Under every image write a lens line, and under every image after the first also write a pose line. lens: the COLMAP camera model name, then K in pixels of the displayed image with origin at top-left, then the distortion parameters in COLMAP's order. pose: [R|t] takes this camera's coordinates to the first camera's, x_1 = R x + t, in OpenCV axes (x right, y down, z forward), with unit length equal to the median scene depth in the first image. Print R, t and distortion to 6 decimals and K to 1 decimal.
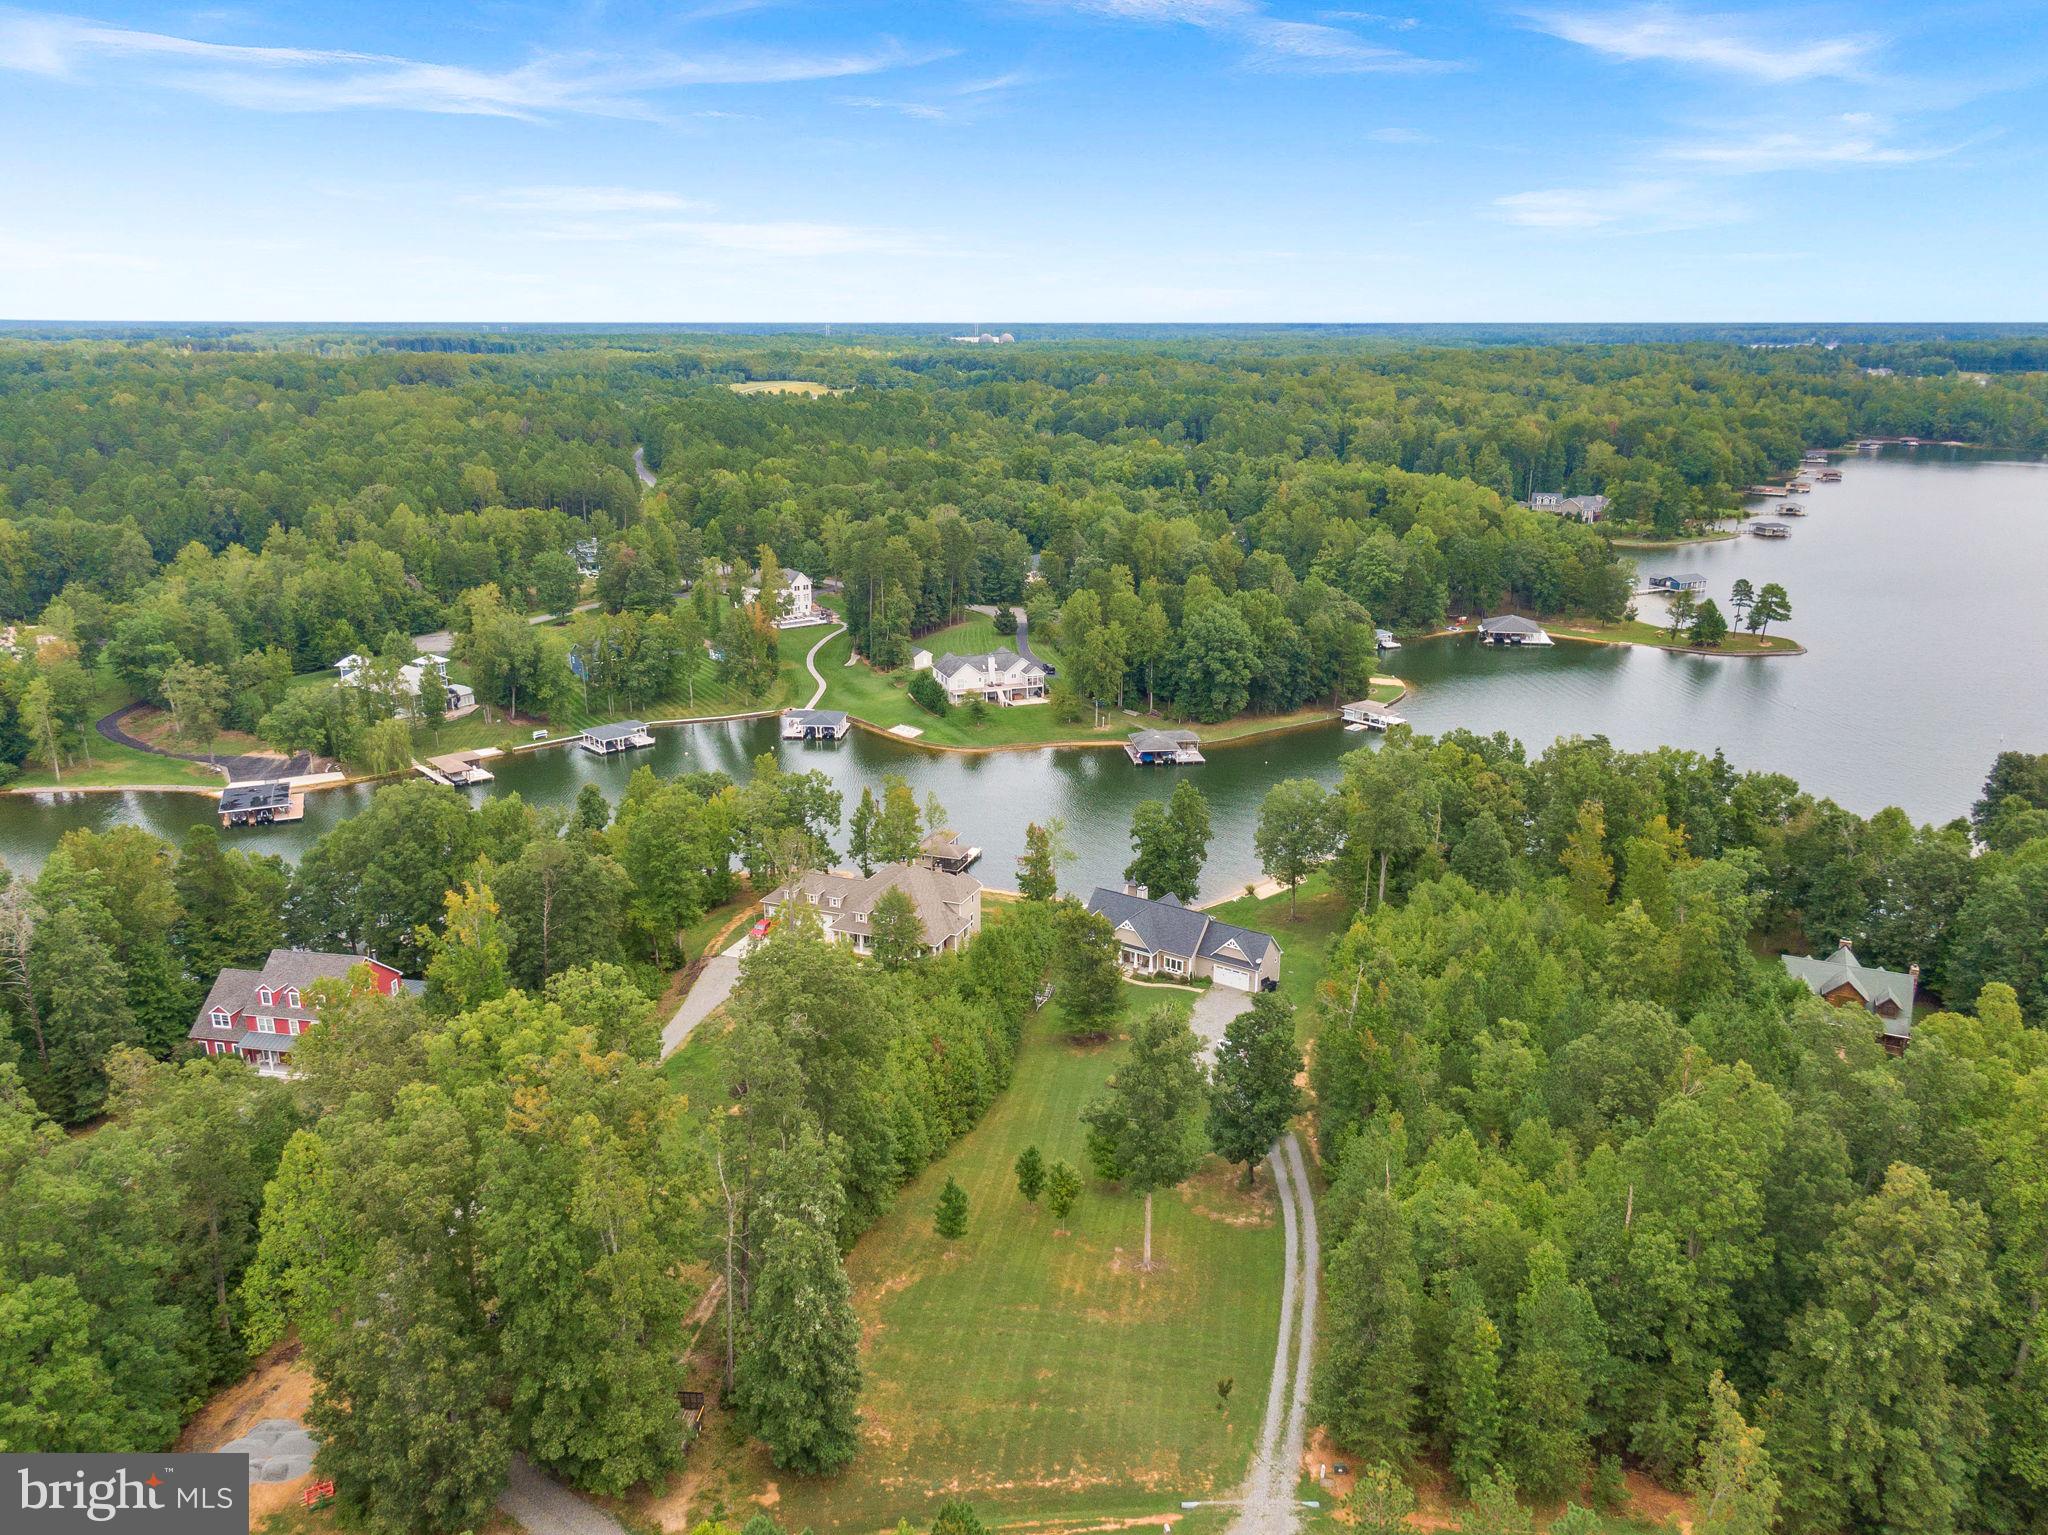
lens RADIAL K [[1483.6, 0, 1033.5], [0, 1483.6, 774.5], [0, 0, 1]] dist [0.052512, -0.084173]
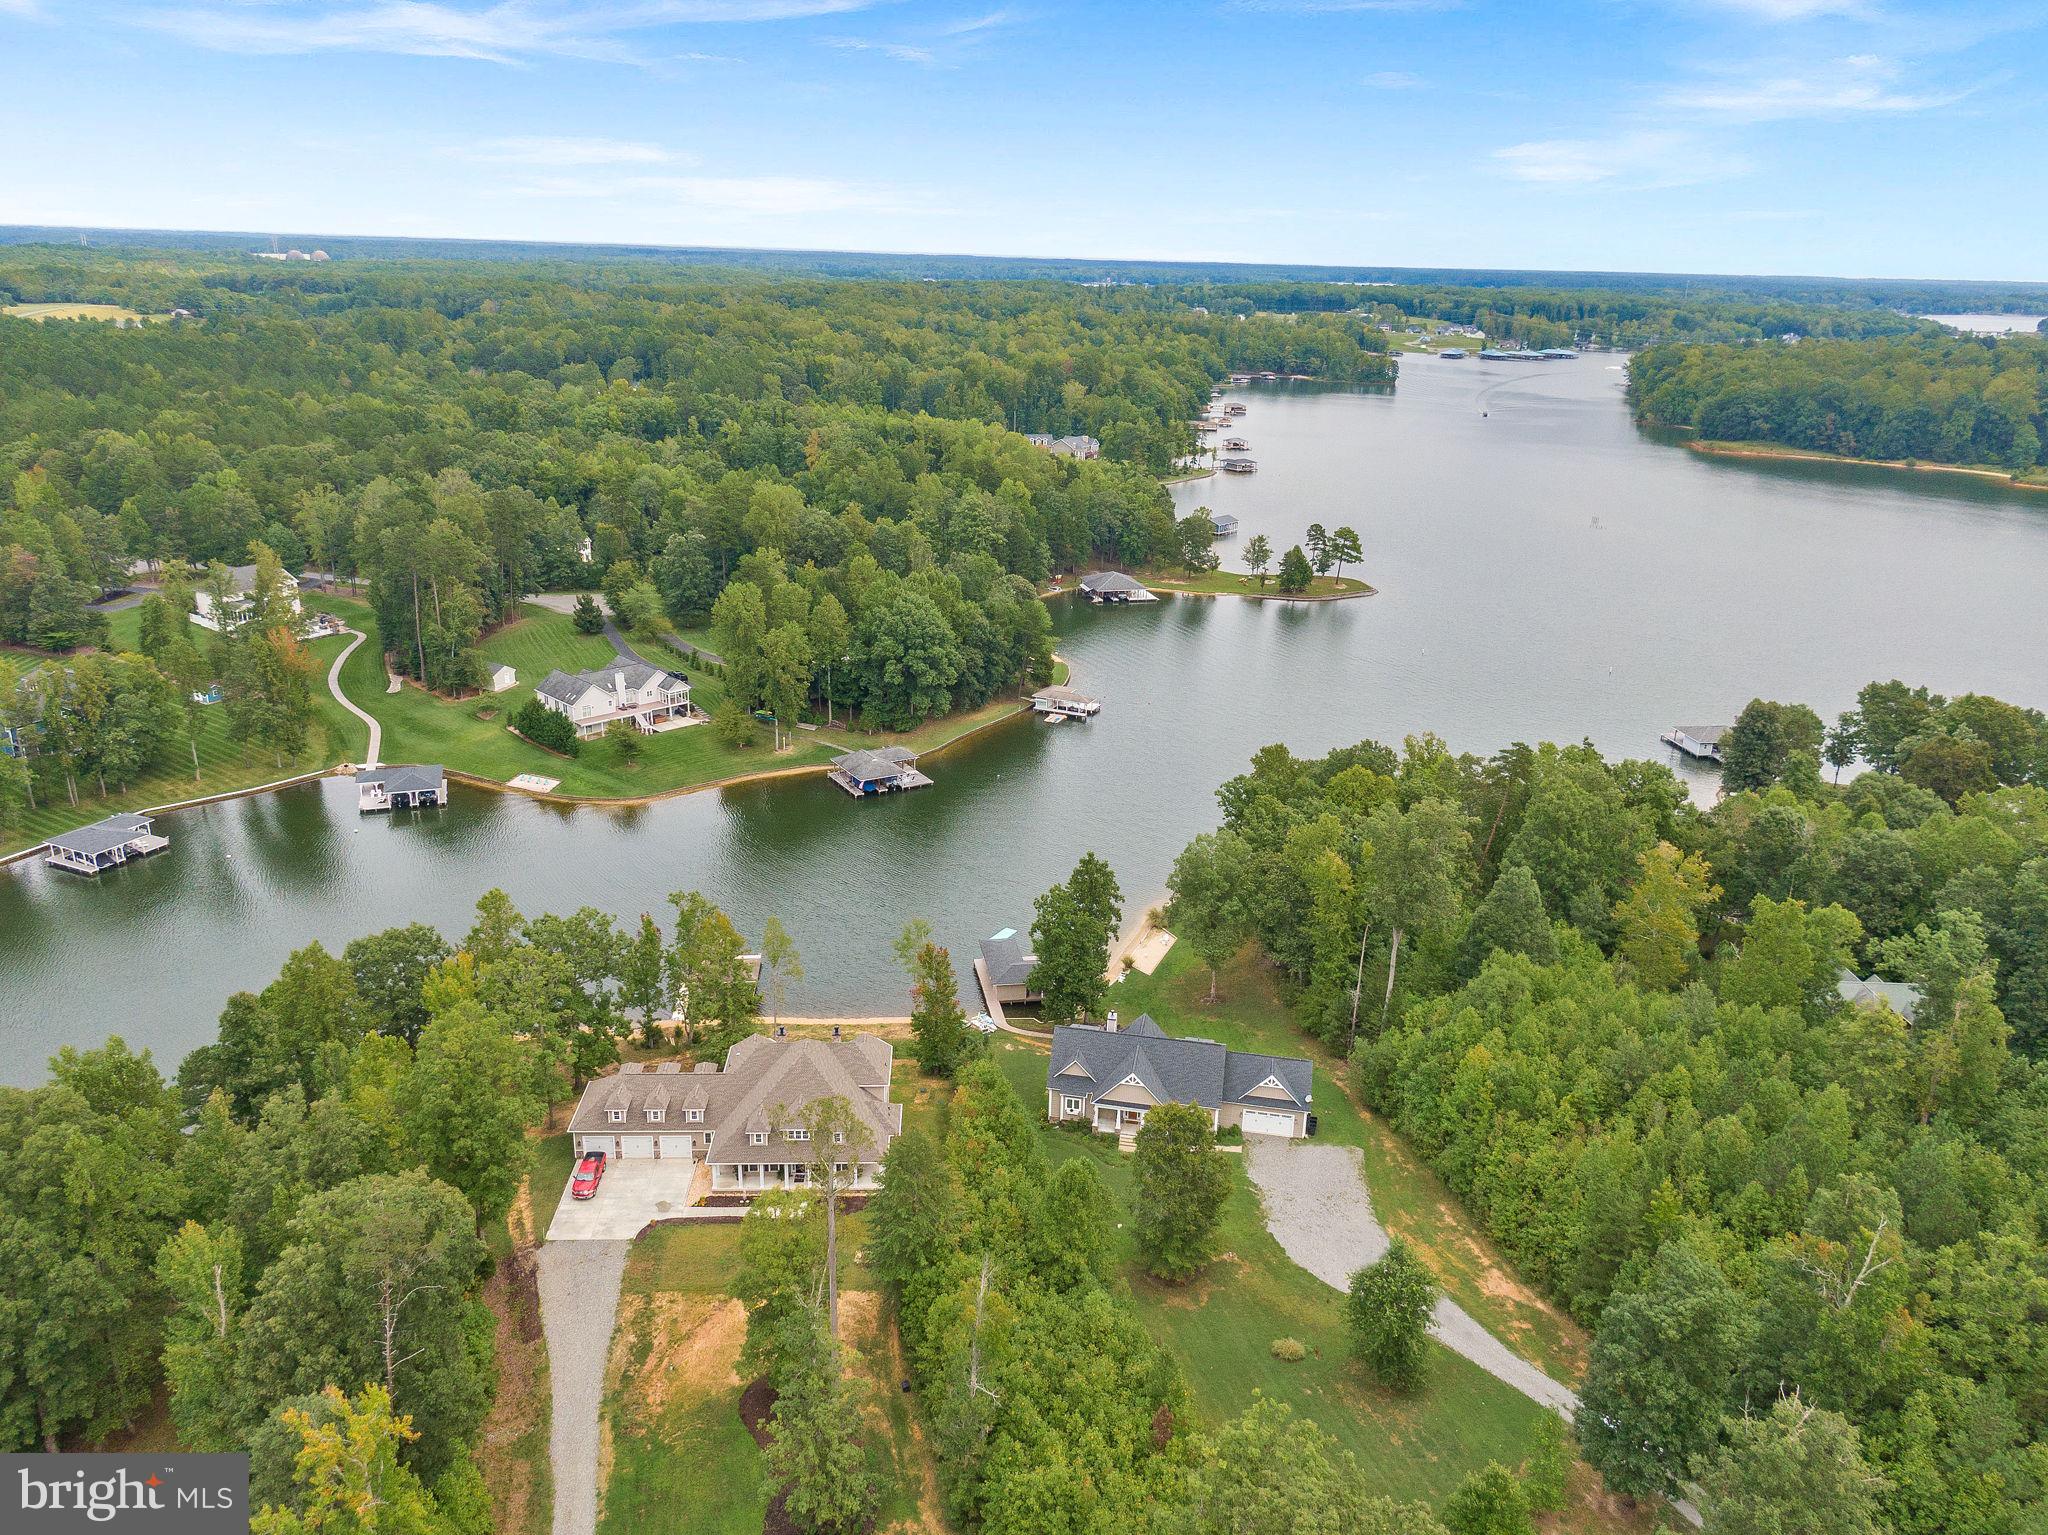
lens RADIAL K [[1446.4, 0, 1026.8], [0, 1446.4, 763.9], [0, 0, 1]] dist [0.047851, -0.067970]
pose [[0.911100, -0.111867, 0.396715, -0.149967], [0.093908, 0.993491, 0.064479, -0.063027], [-0.401346, -0.021492, 0.915674, 0.209116]]
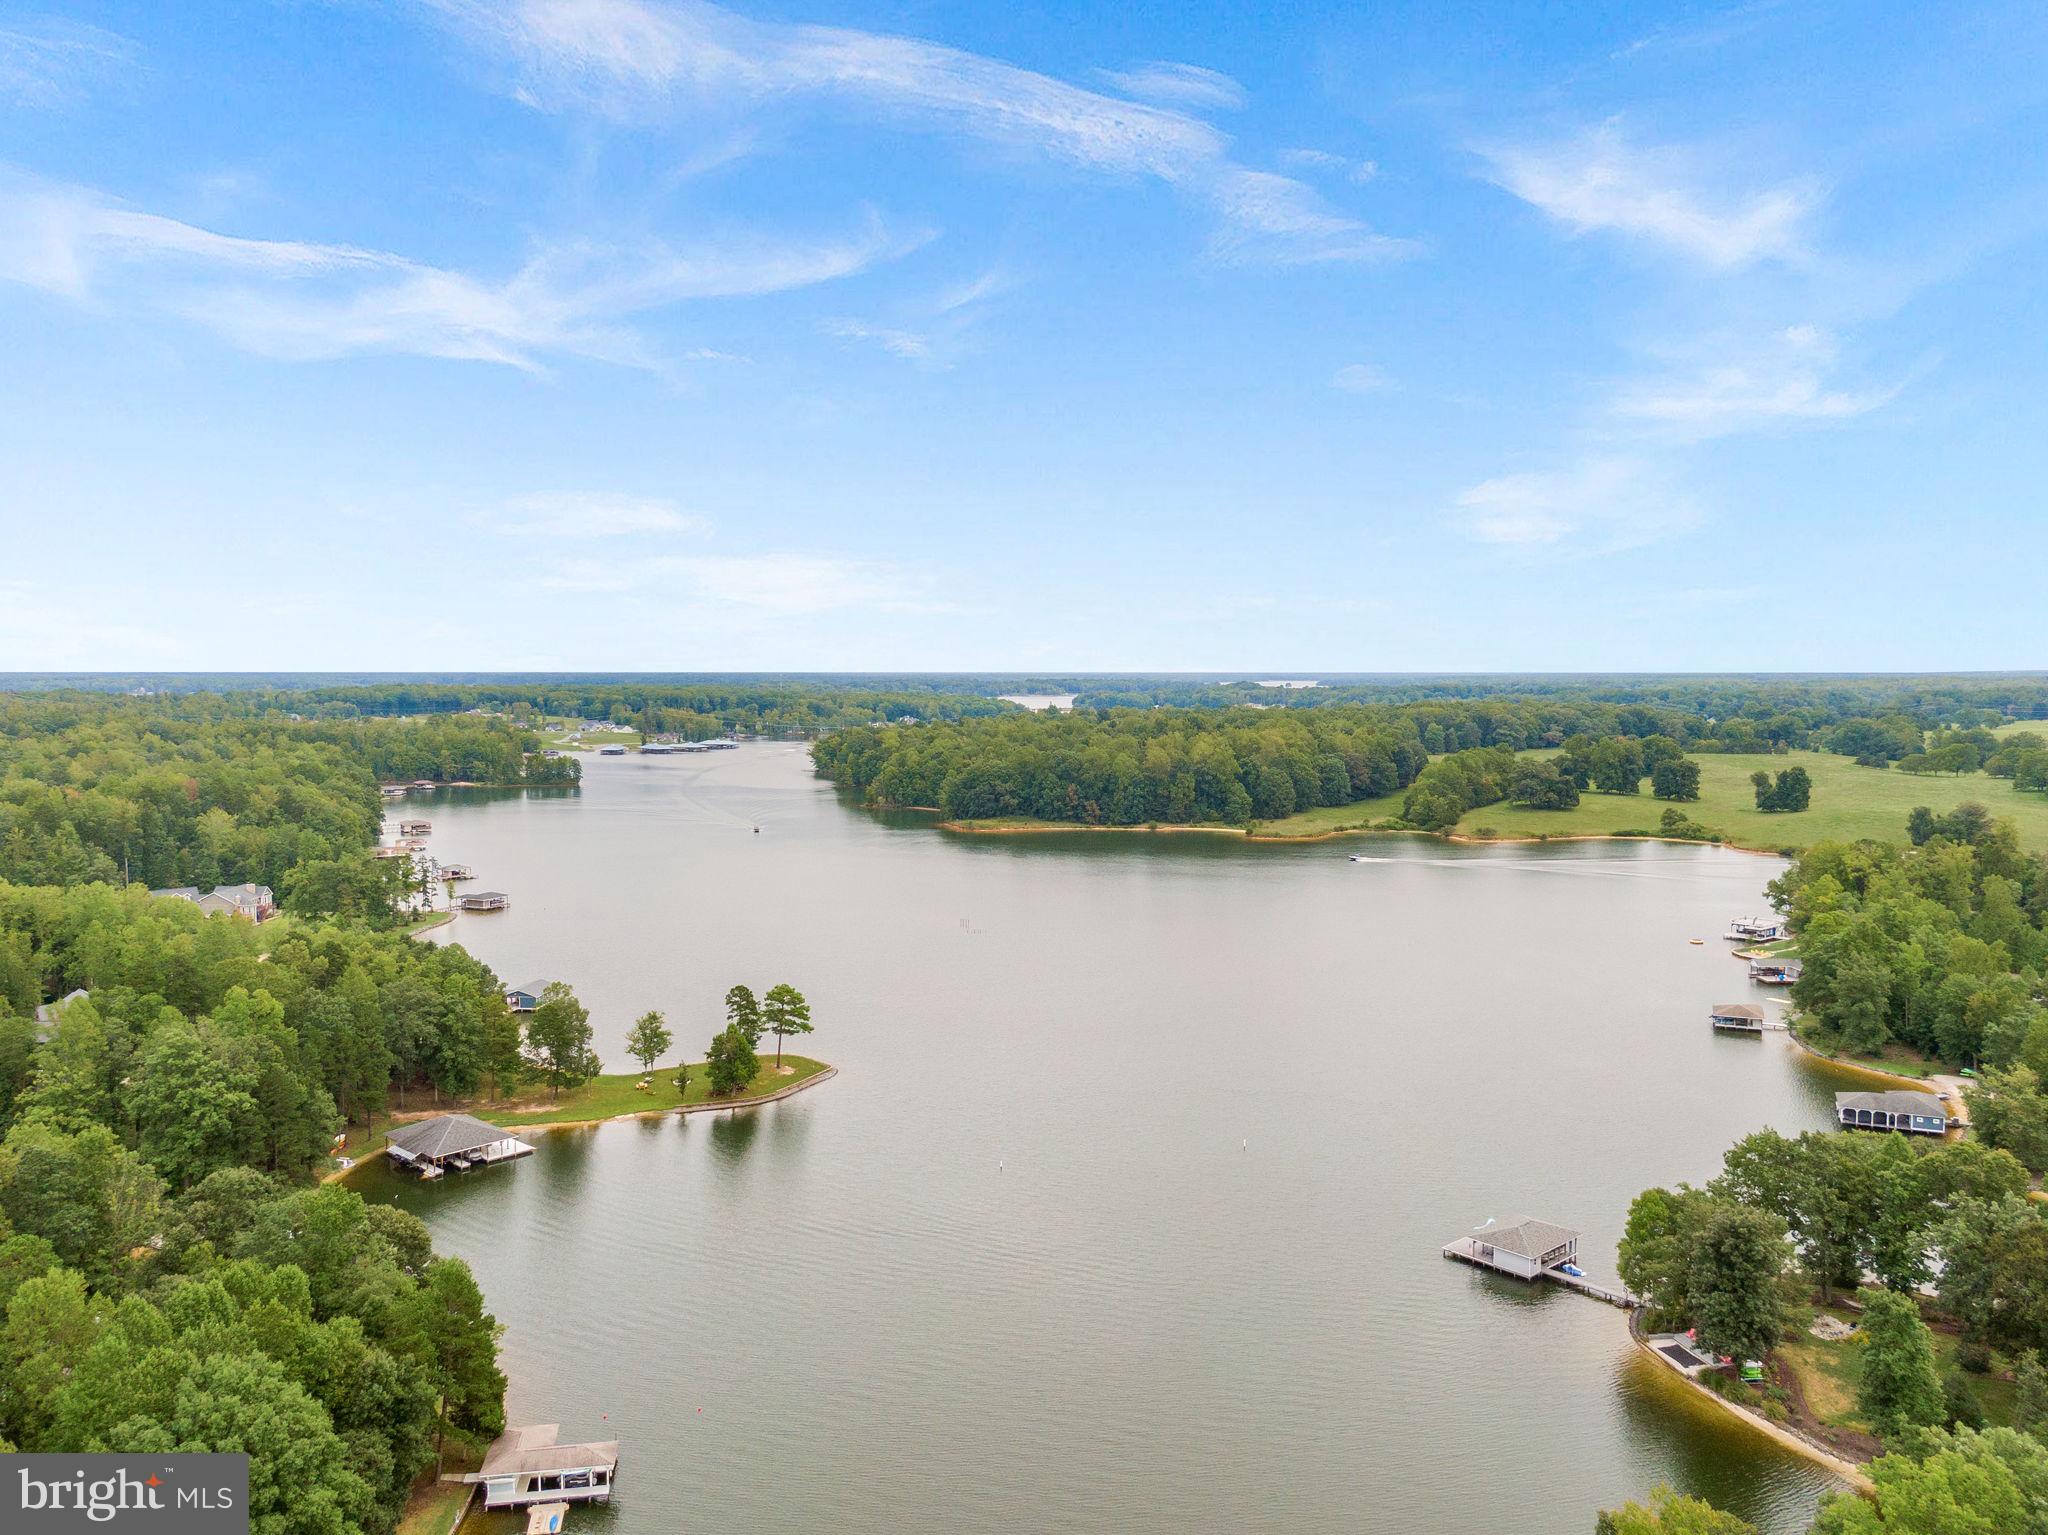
lens RADIAL K [[1495.7, 0, 1030.6], [0, 1495.7, 758.6], [0, 0, 1]] dist [0.068307, -0.133925]
pose [[0.525530, -0.047231, 0.849463, -0.061196], [0.245912, 0.964272, -0.098522, -0.164521], [-0.814460, 0.260669, 0.518369, 0.623083]]
